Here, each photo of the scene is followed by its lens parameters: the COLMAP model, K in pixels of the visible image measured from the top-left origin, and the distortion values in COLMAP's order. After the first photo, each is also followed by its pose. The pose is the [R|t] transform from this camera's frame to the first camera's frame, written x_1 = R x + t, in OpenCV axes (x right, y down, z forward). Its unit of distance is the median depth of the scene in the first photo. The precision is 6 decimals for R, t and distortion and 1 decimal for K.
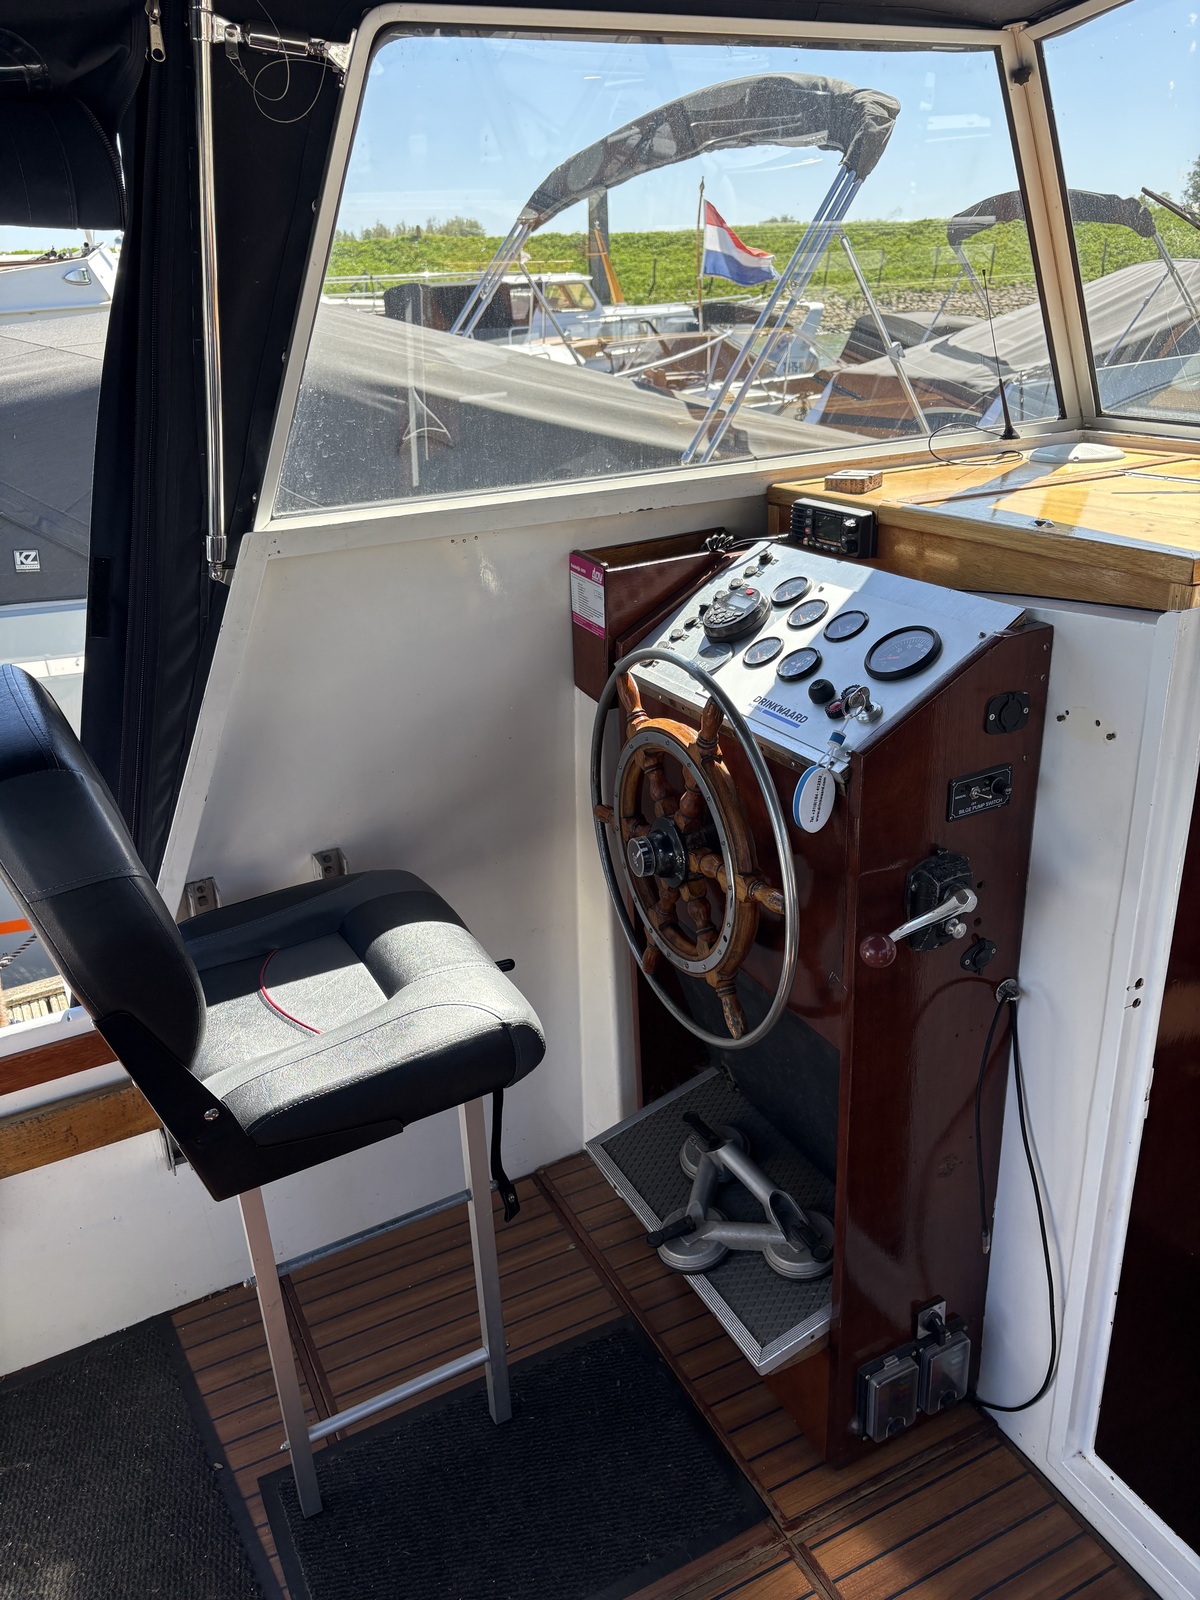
lens RADIAL K [[1250.0, 0, 599.5], [0, 1250.0, 811.9], [0, 0, 1]] dist [0.038760, -0.023442]
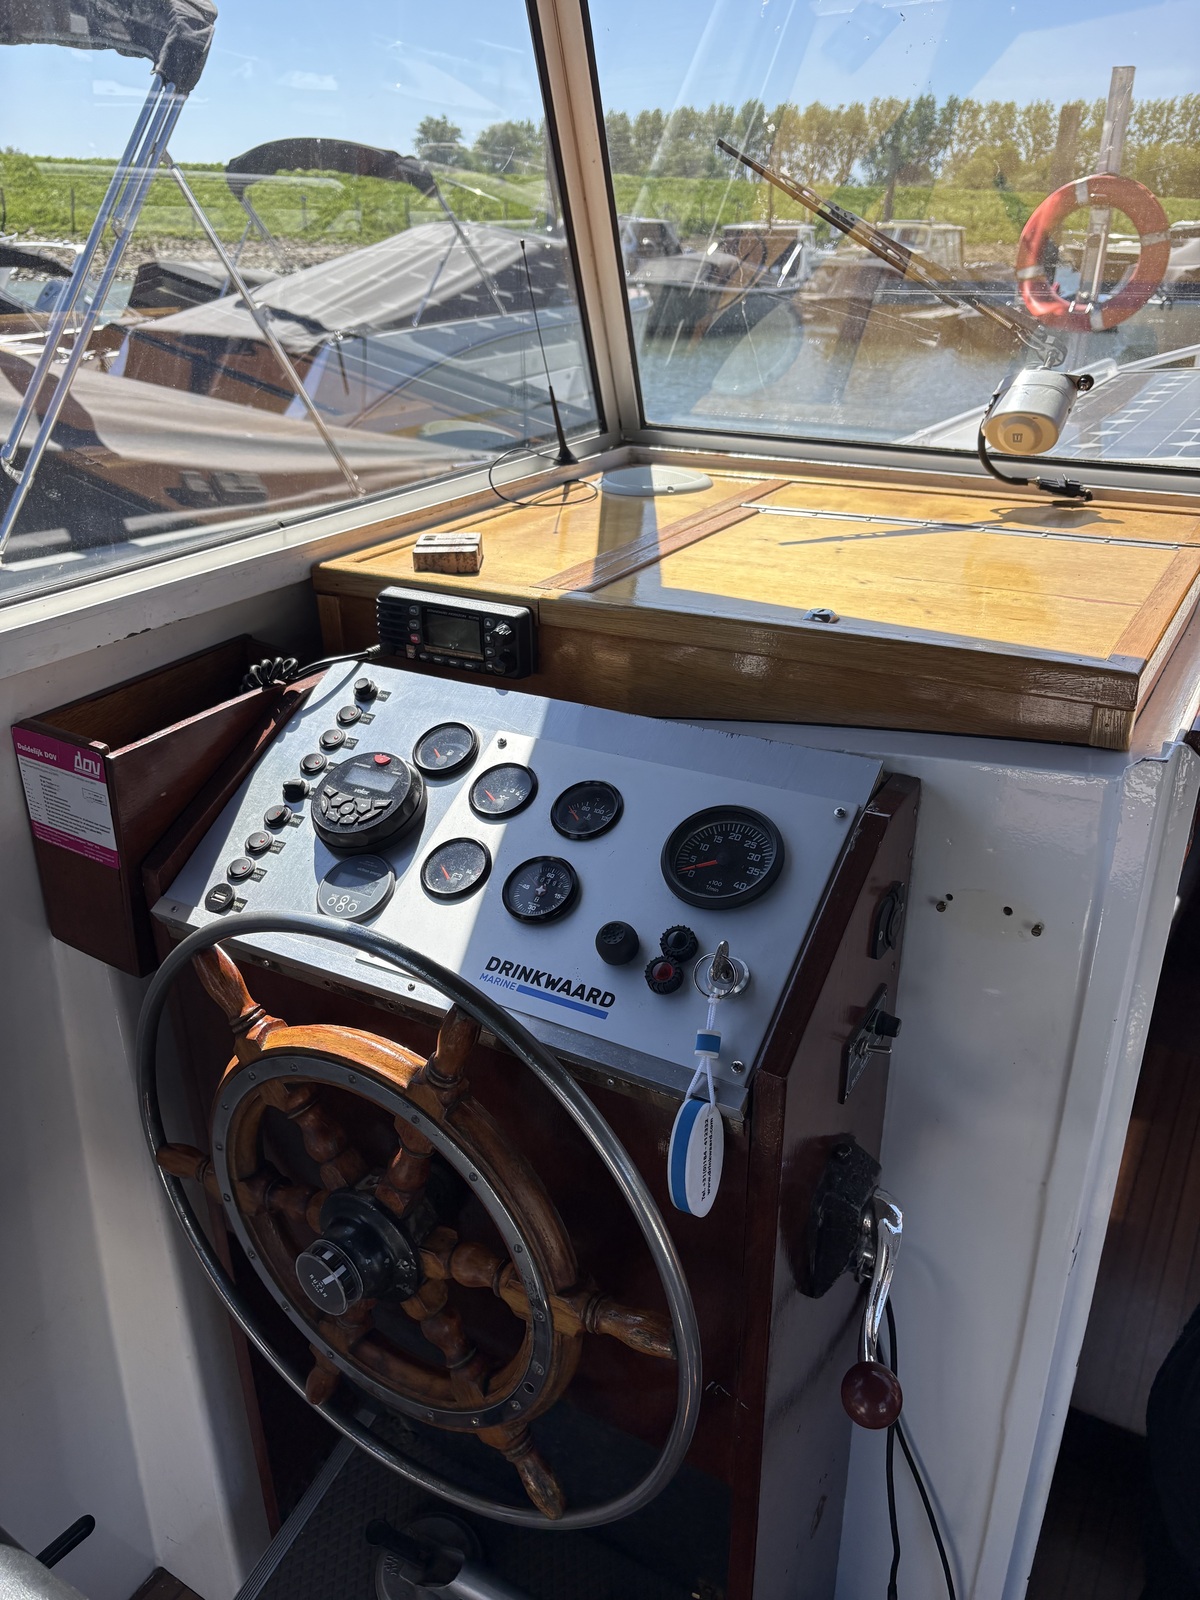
lens RADIAL K [[1250.0, 0, 598.9], [0, 1250.0, 802.1], [0, 0, 1]] dist [0.038760, -0.023442]
pose [[0.831719, -0.197195, 0.518997, -0.105883], [0.184889, 0.979817, 0.075992, -0.174732], [-0.523508, 0.032753, 0.851391, 0.411303]]
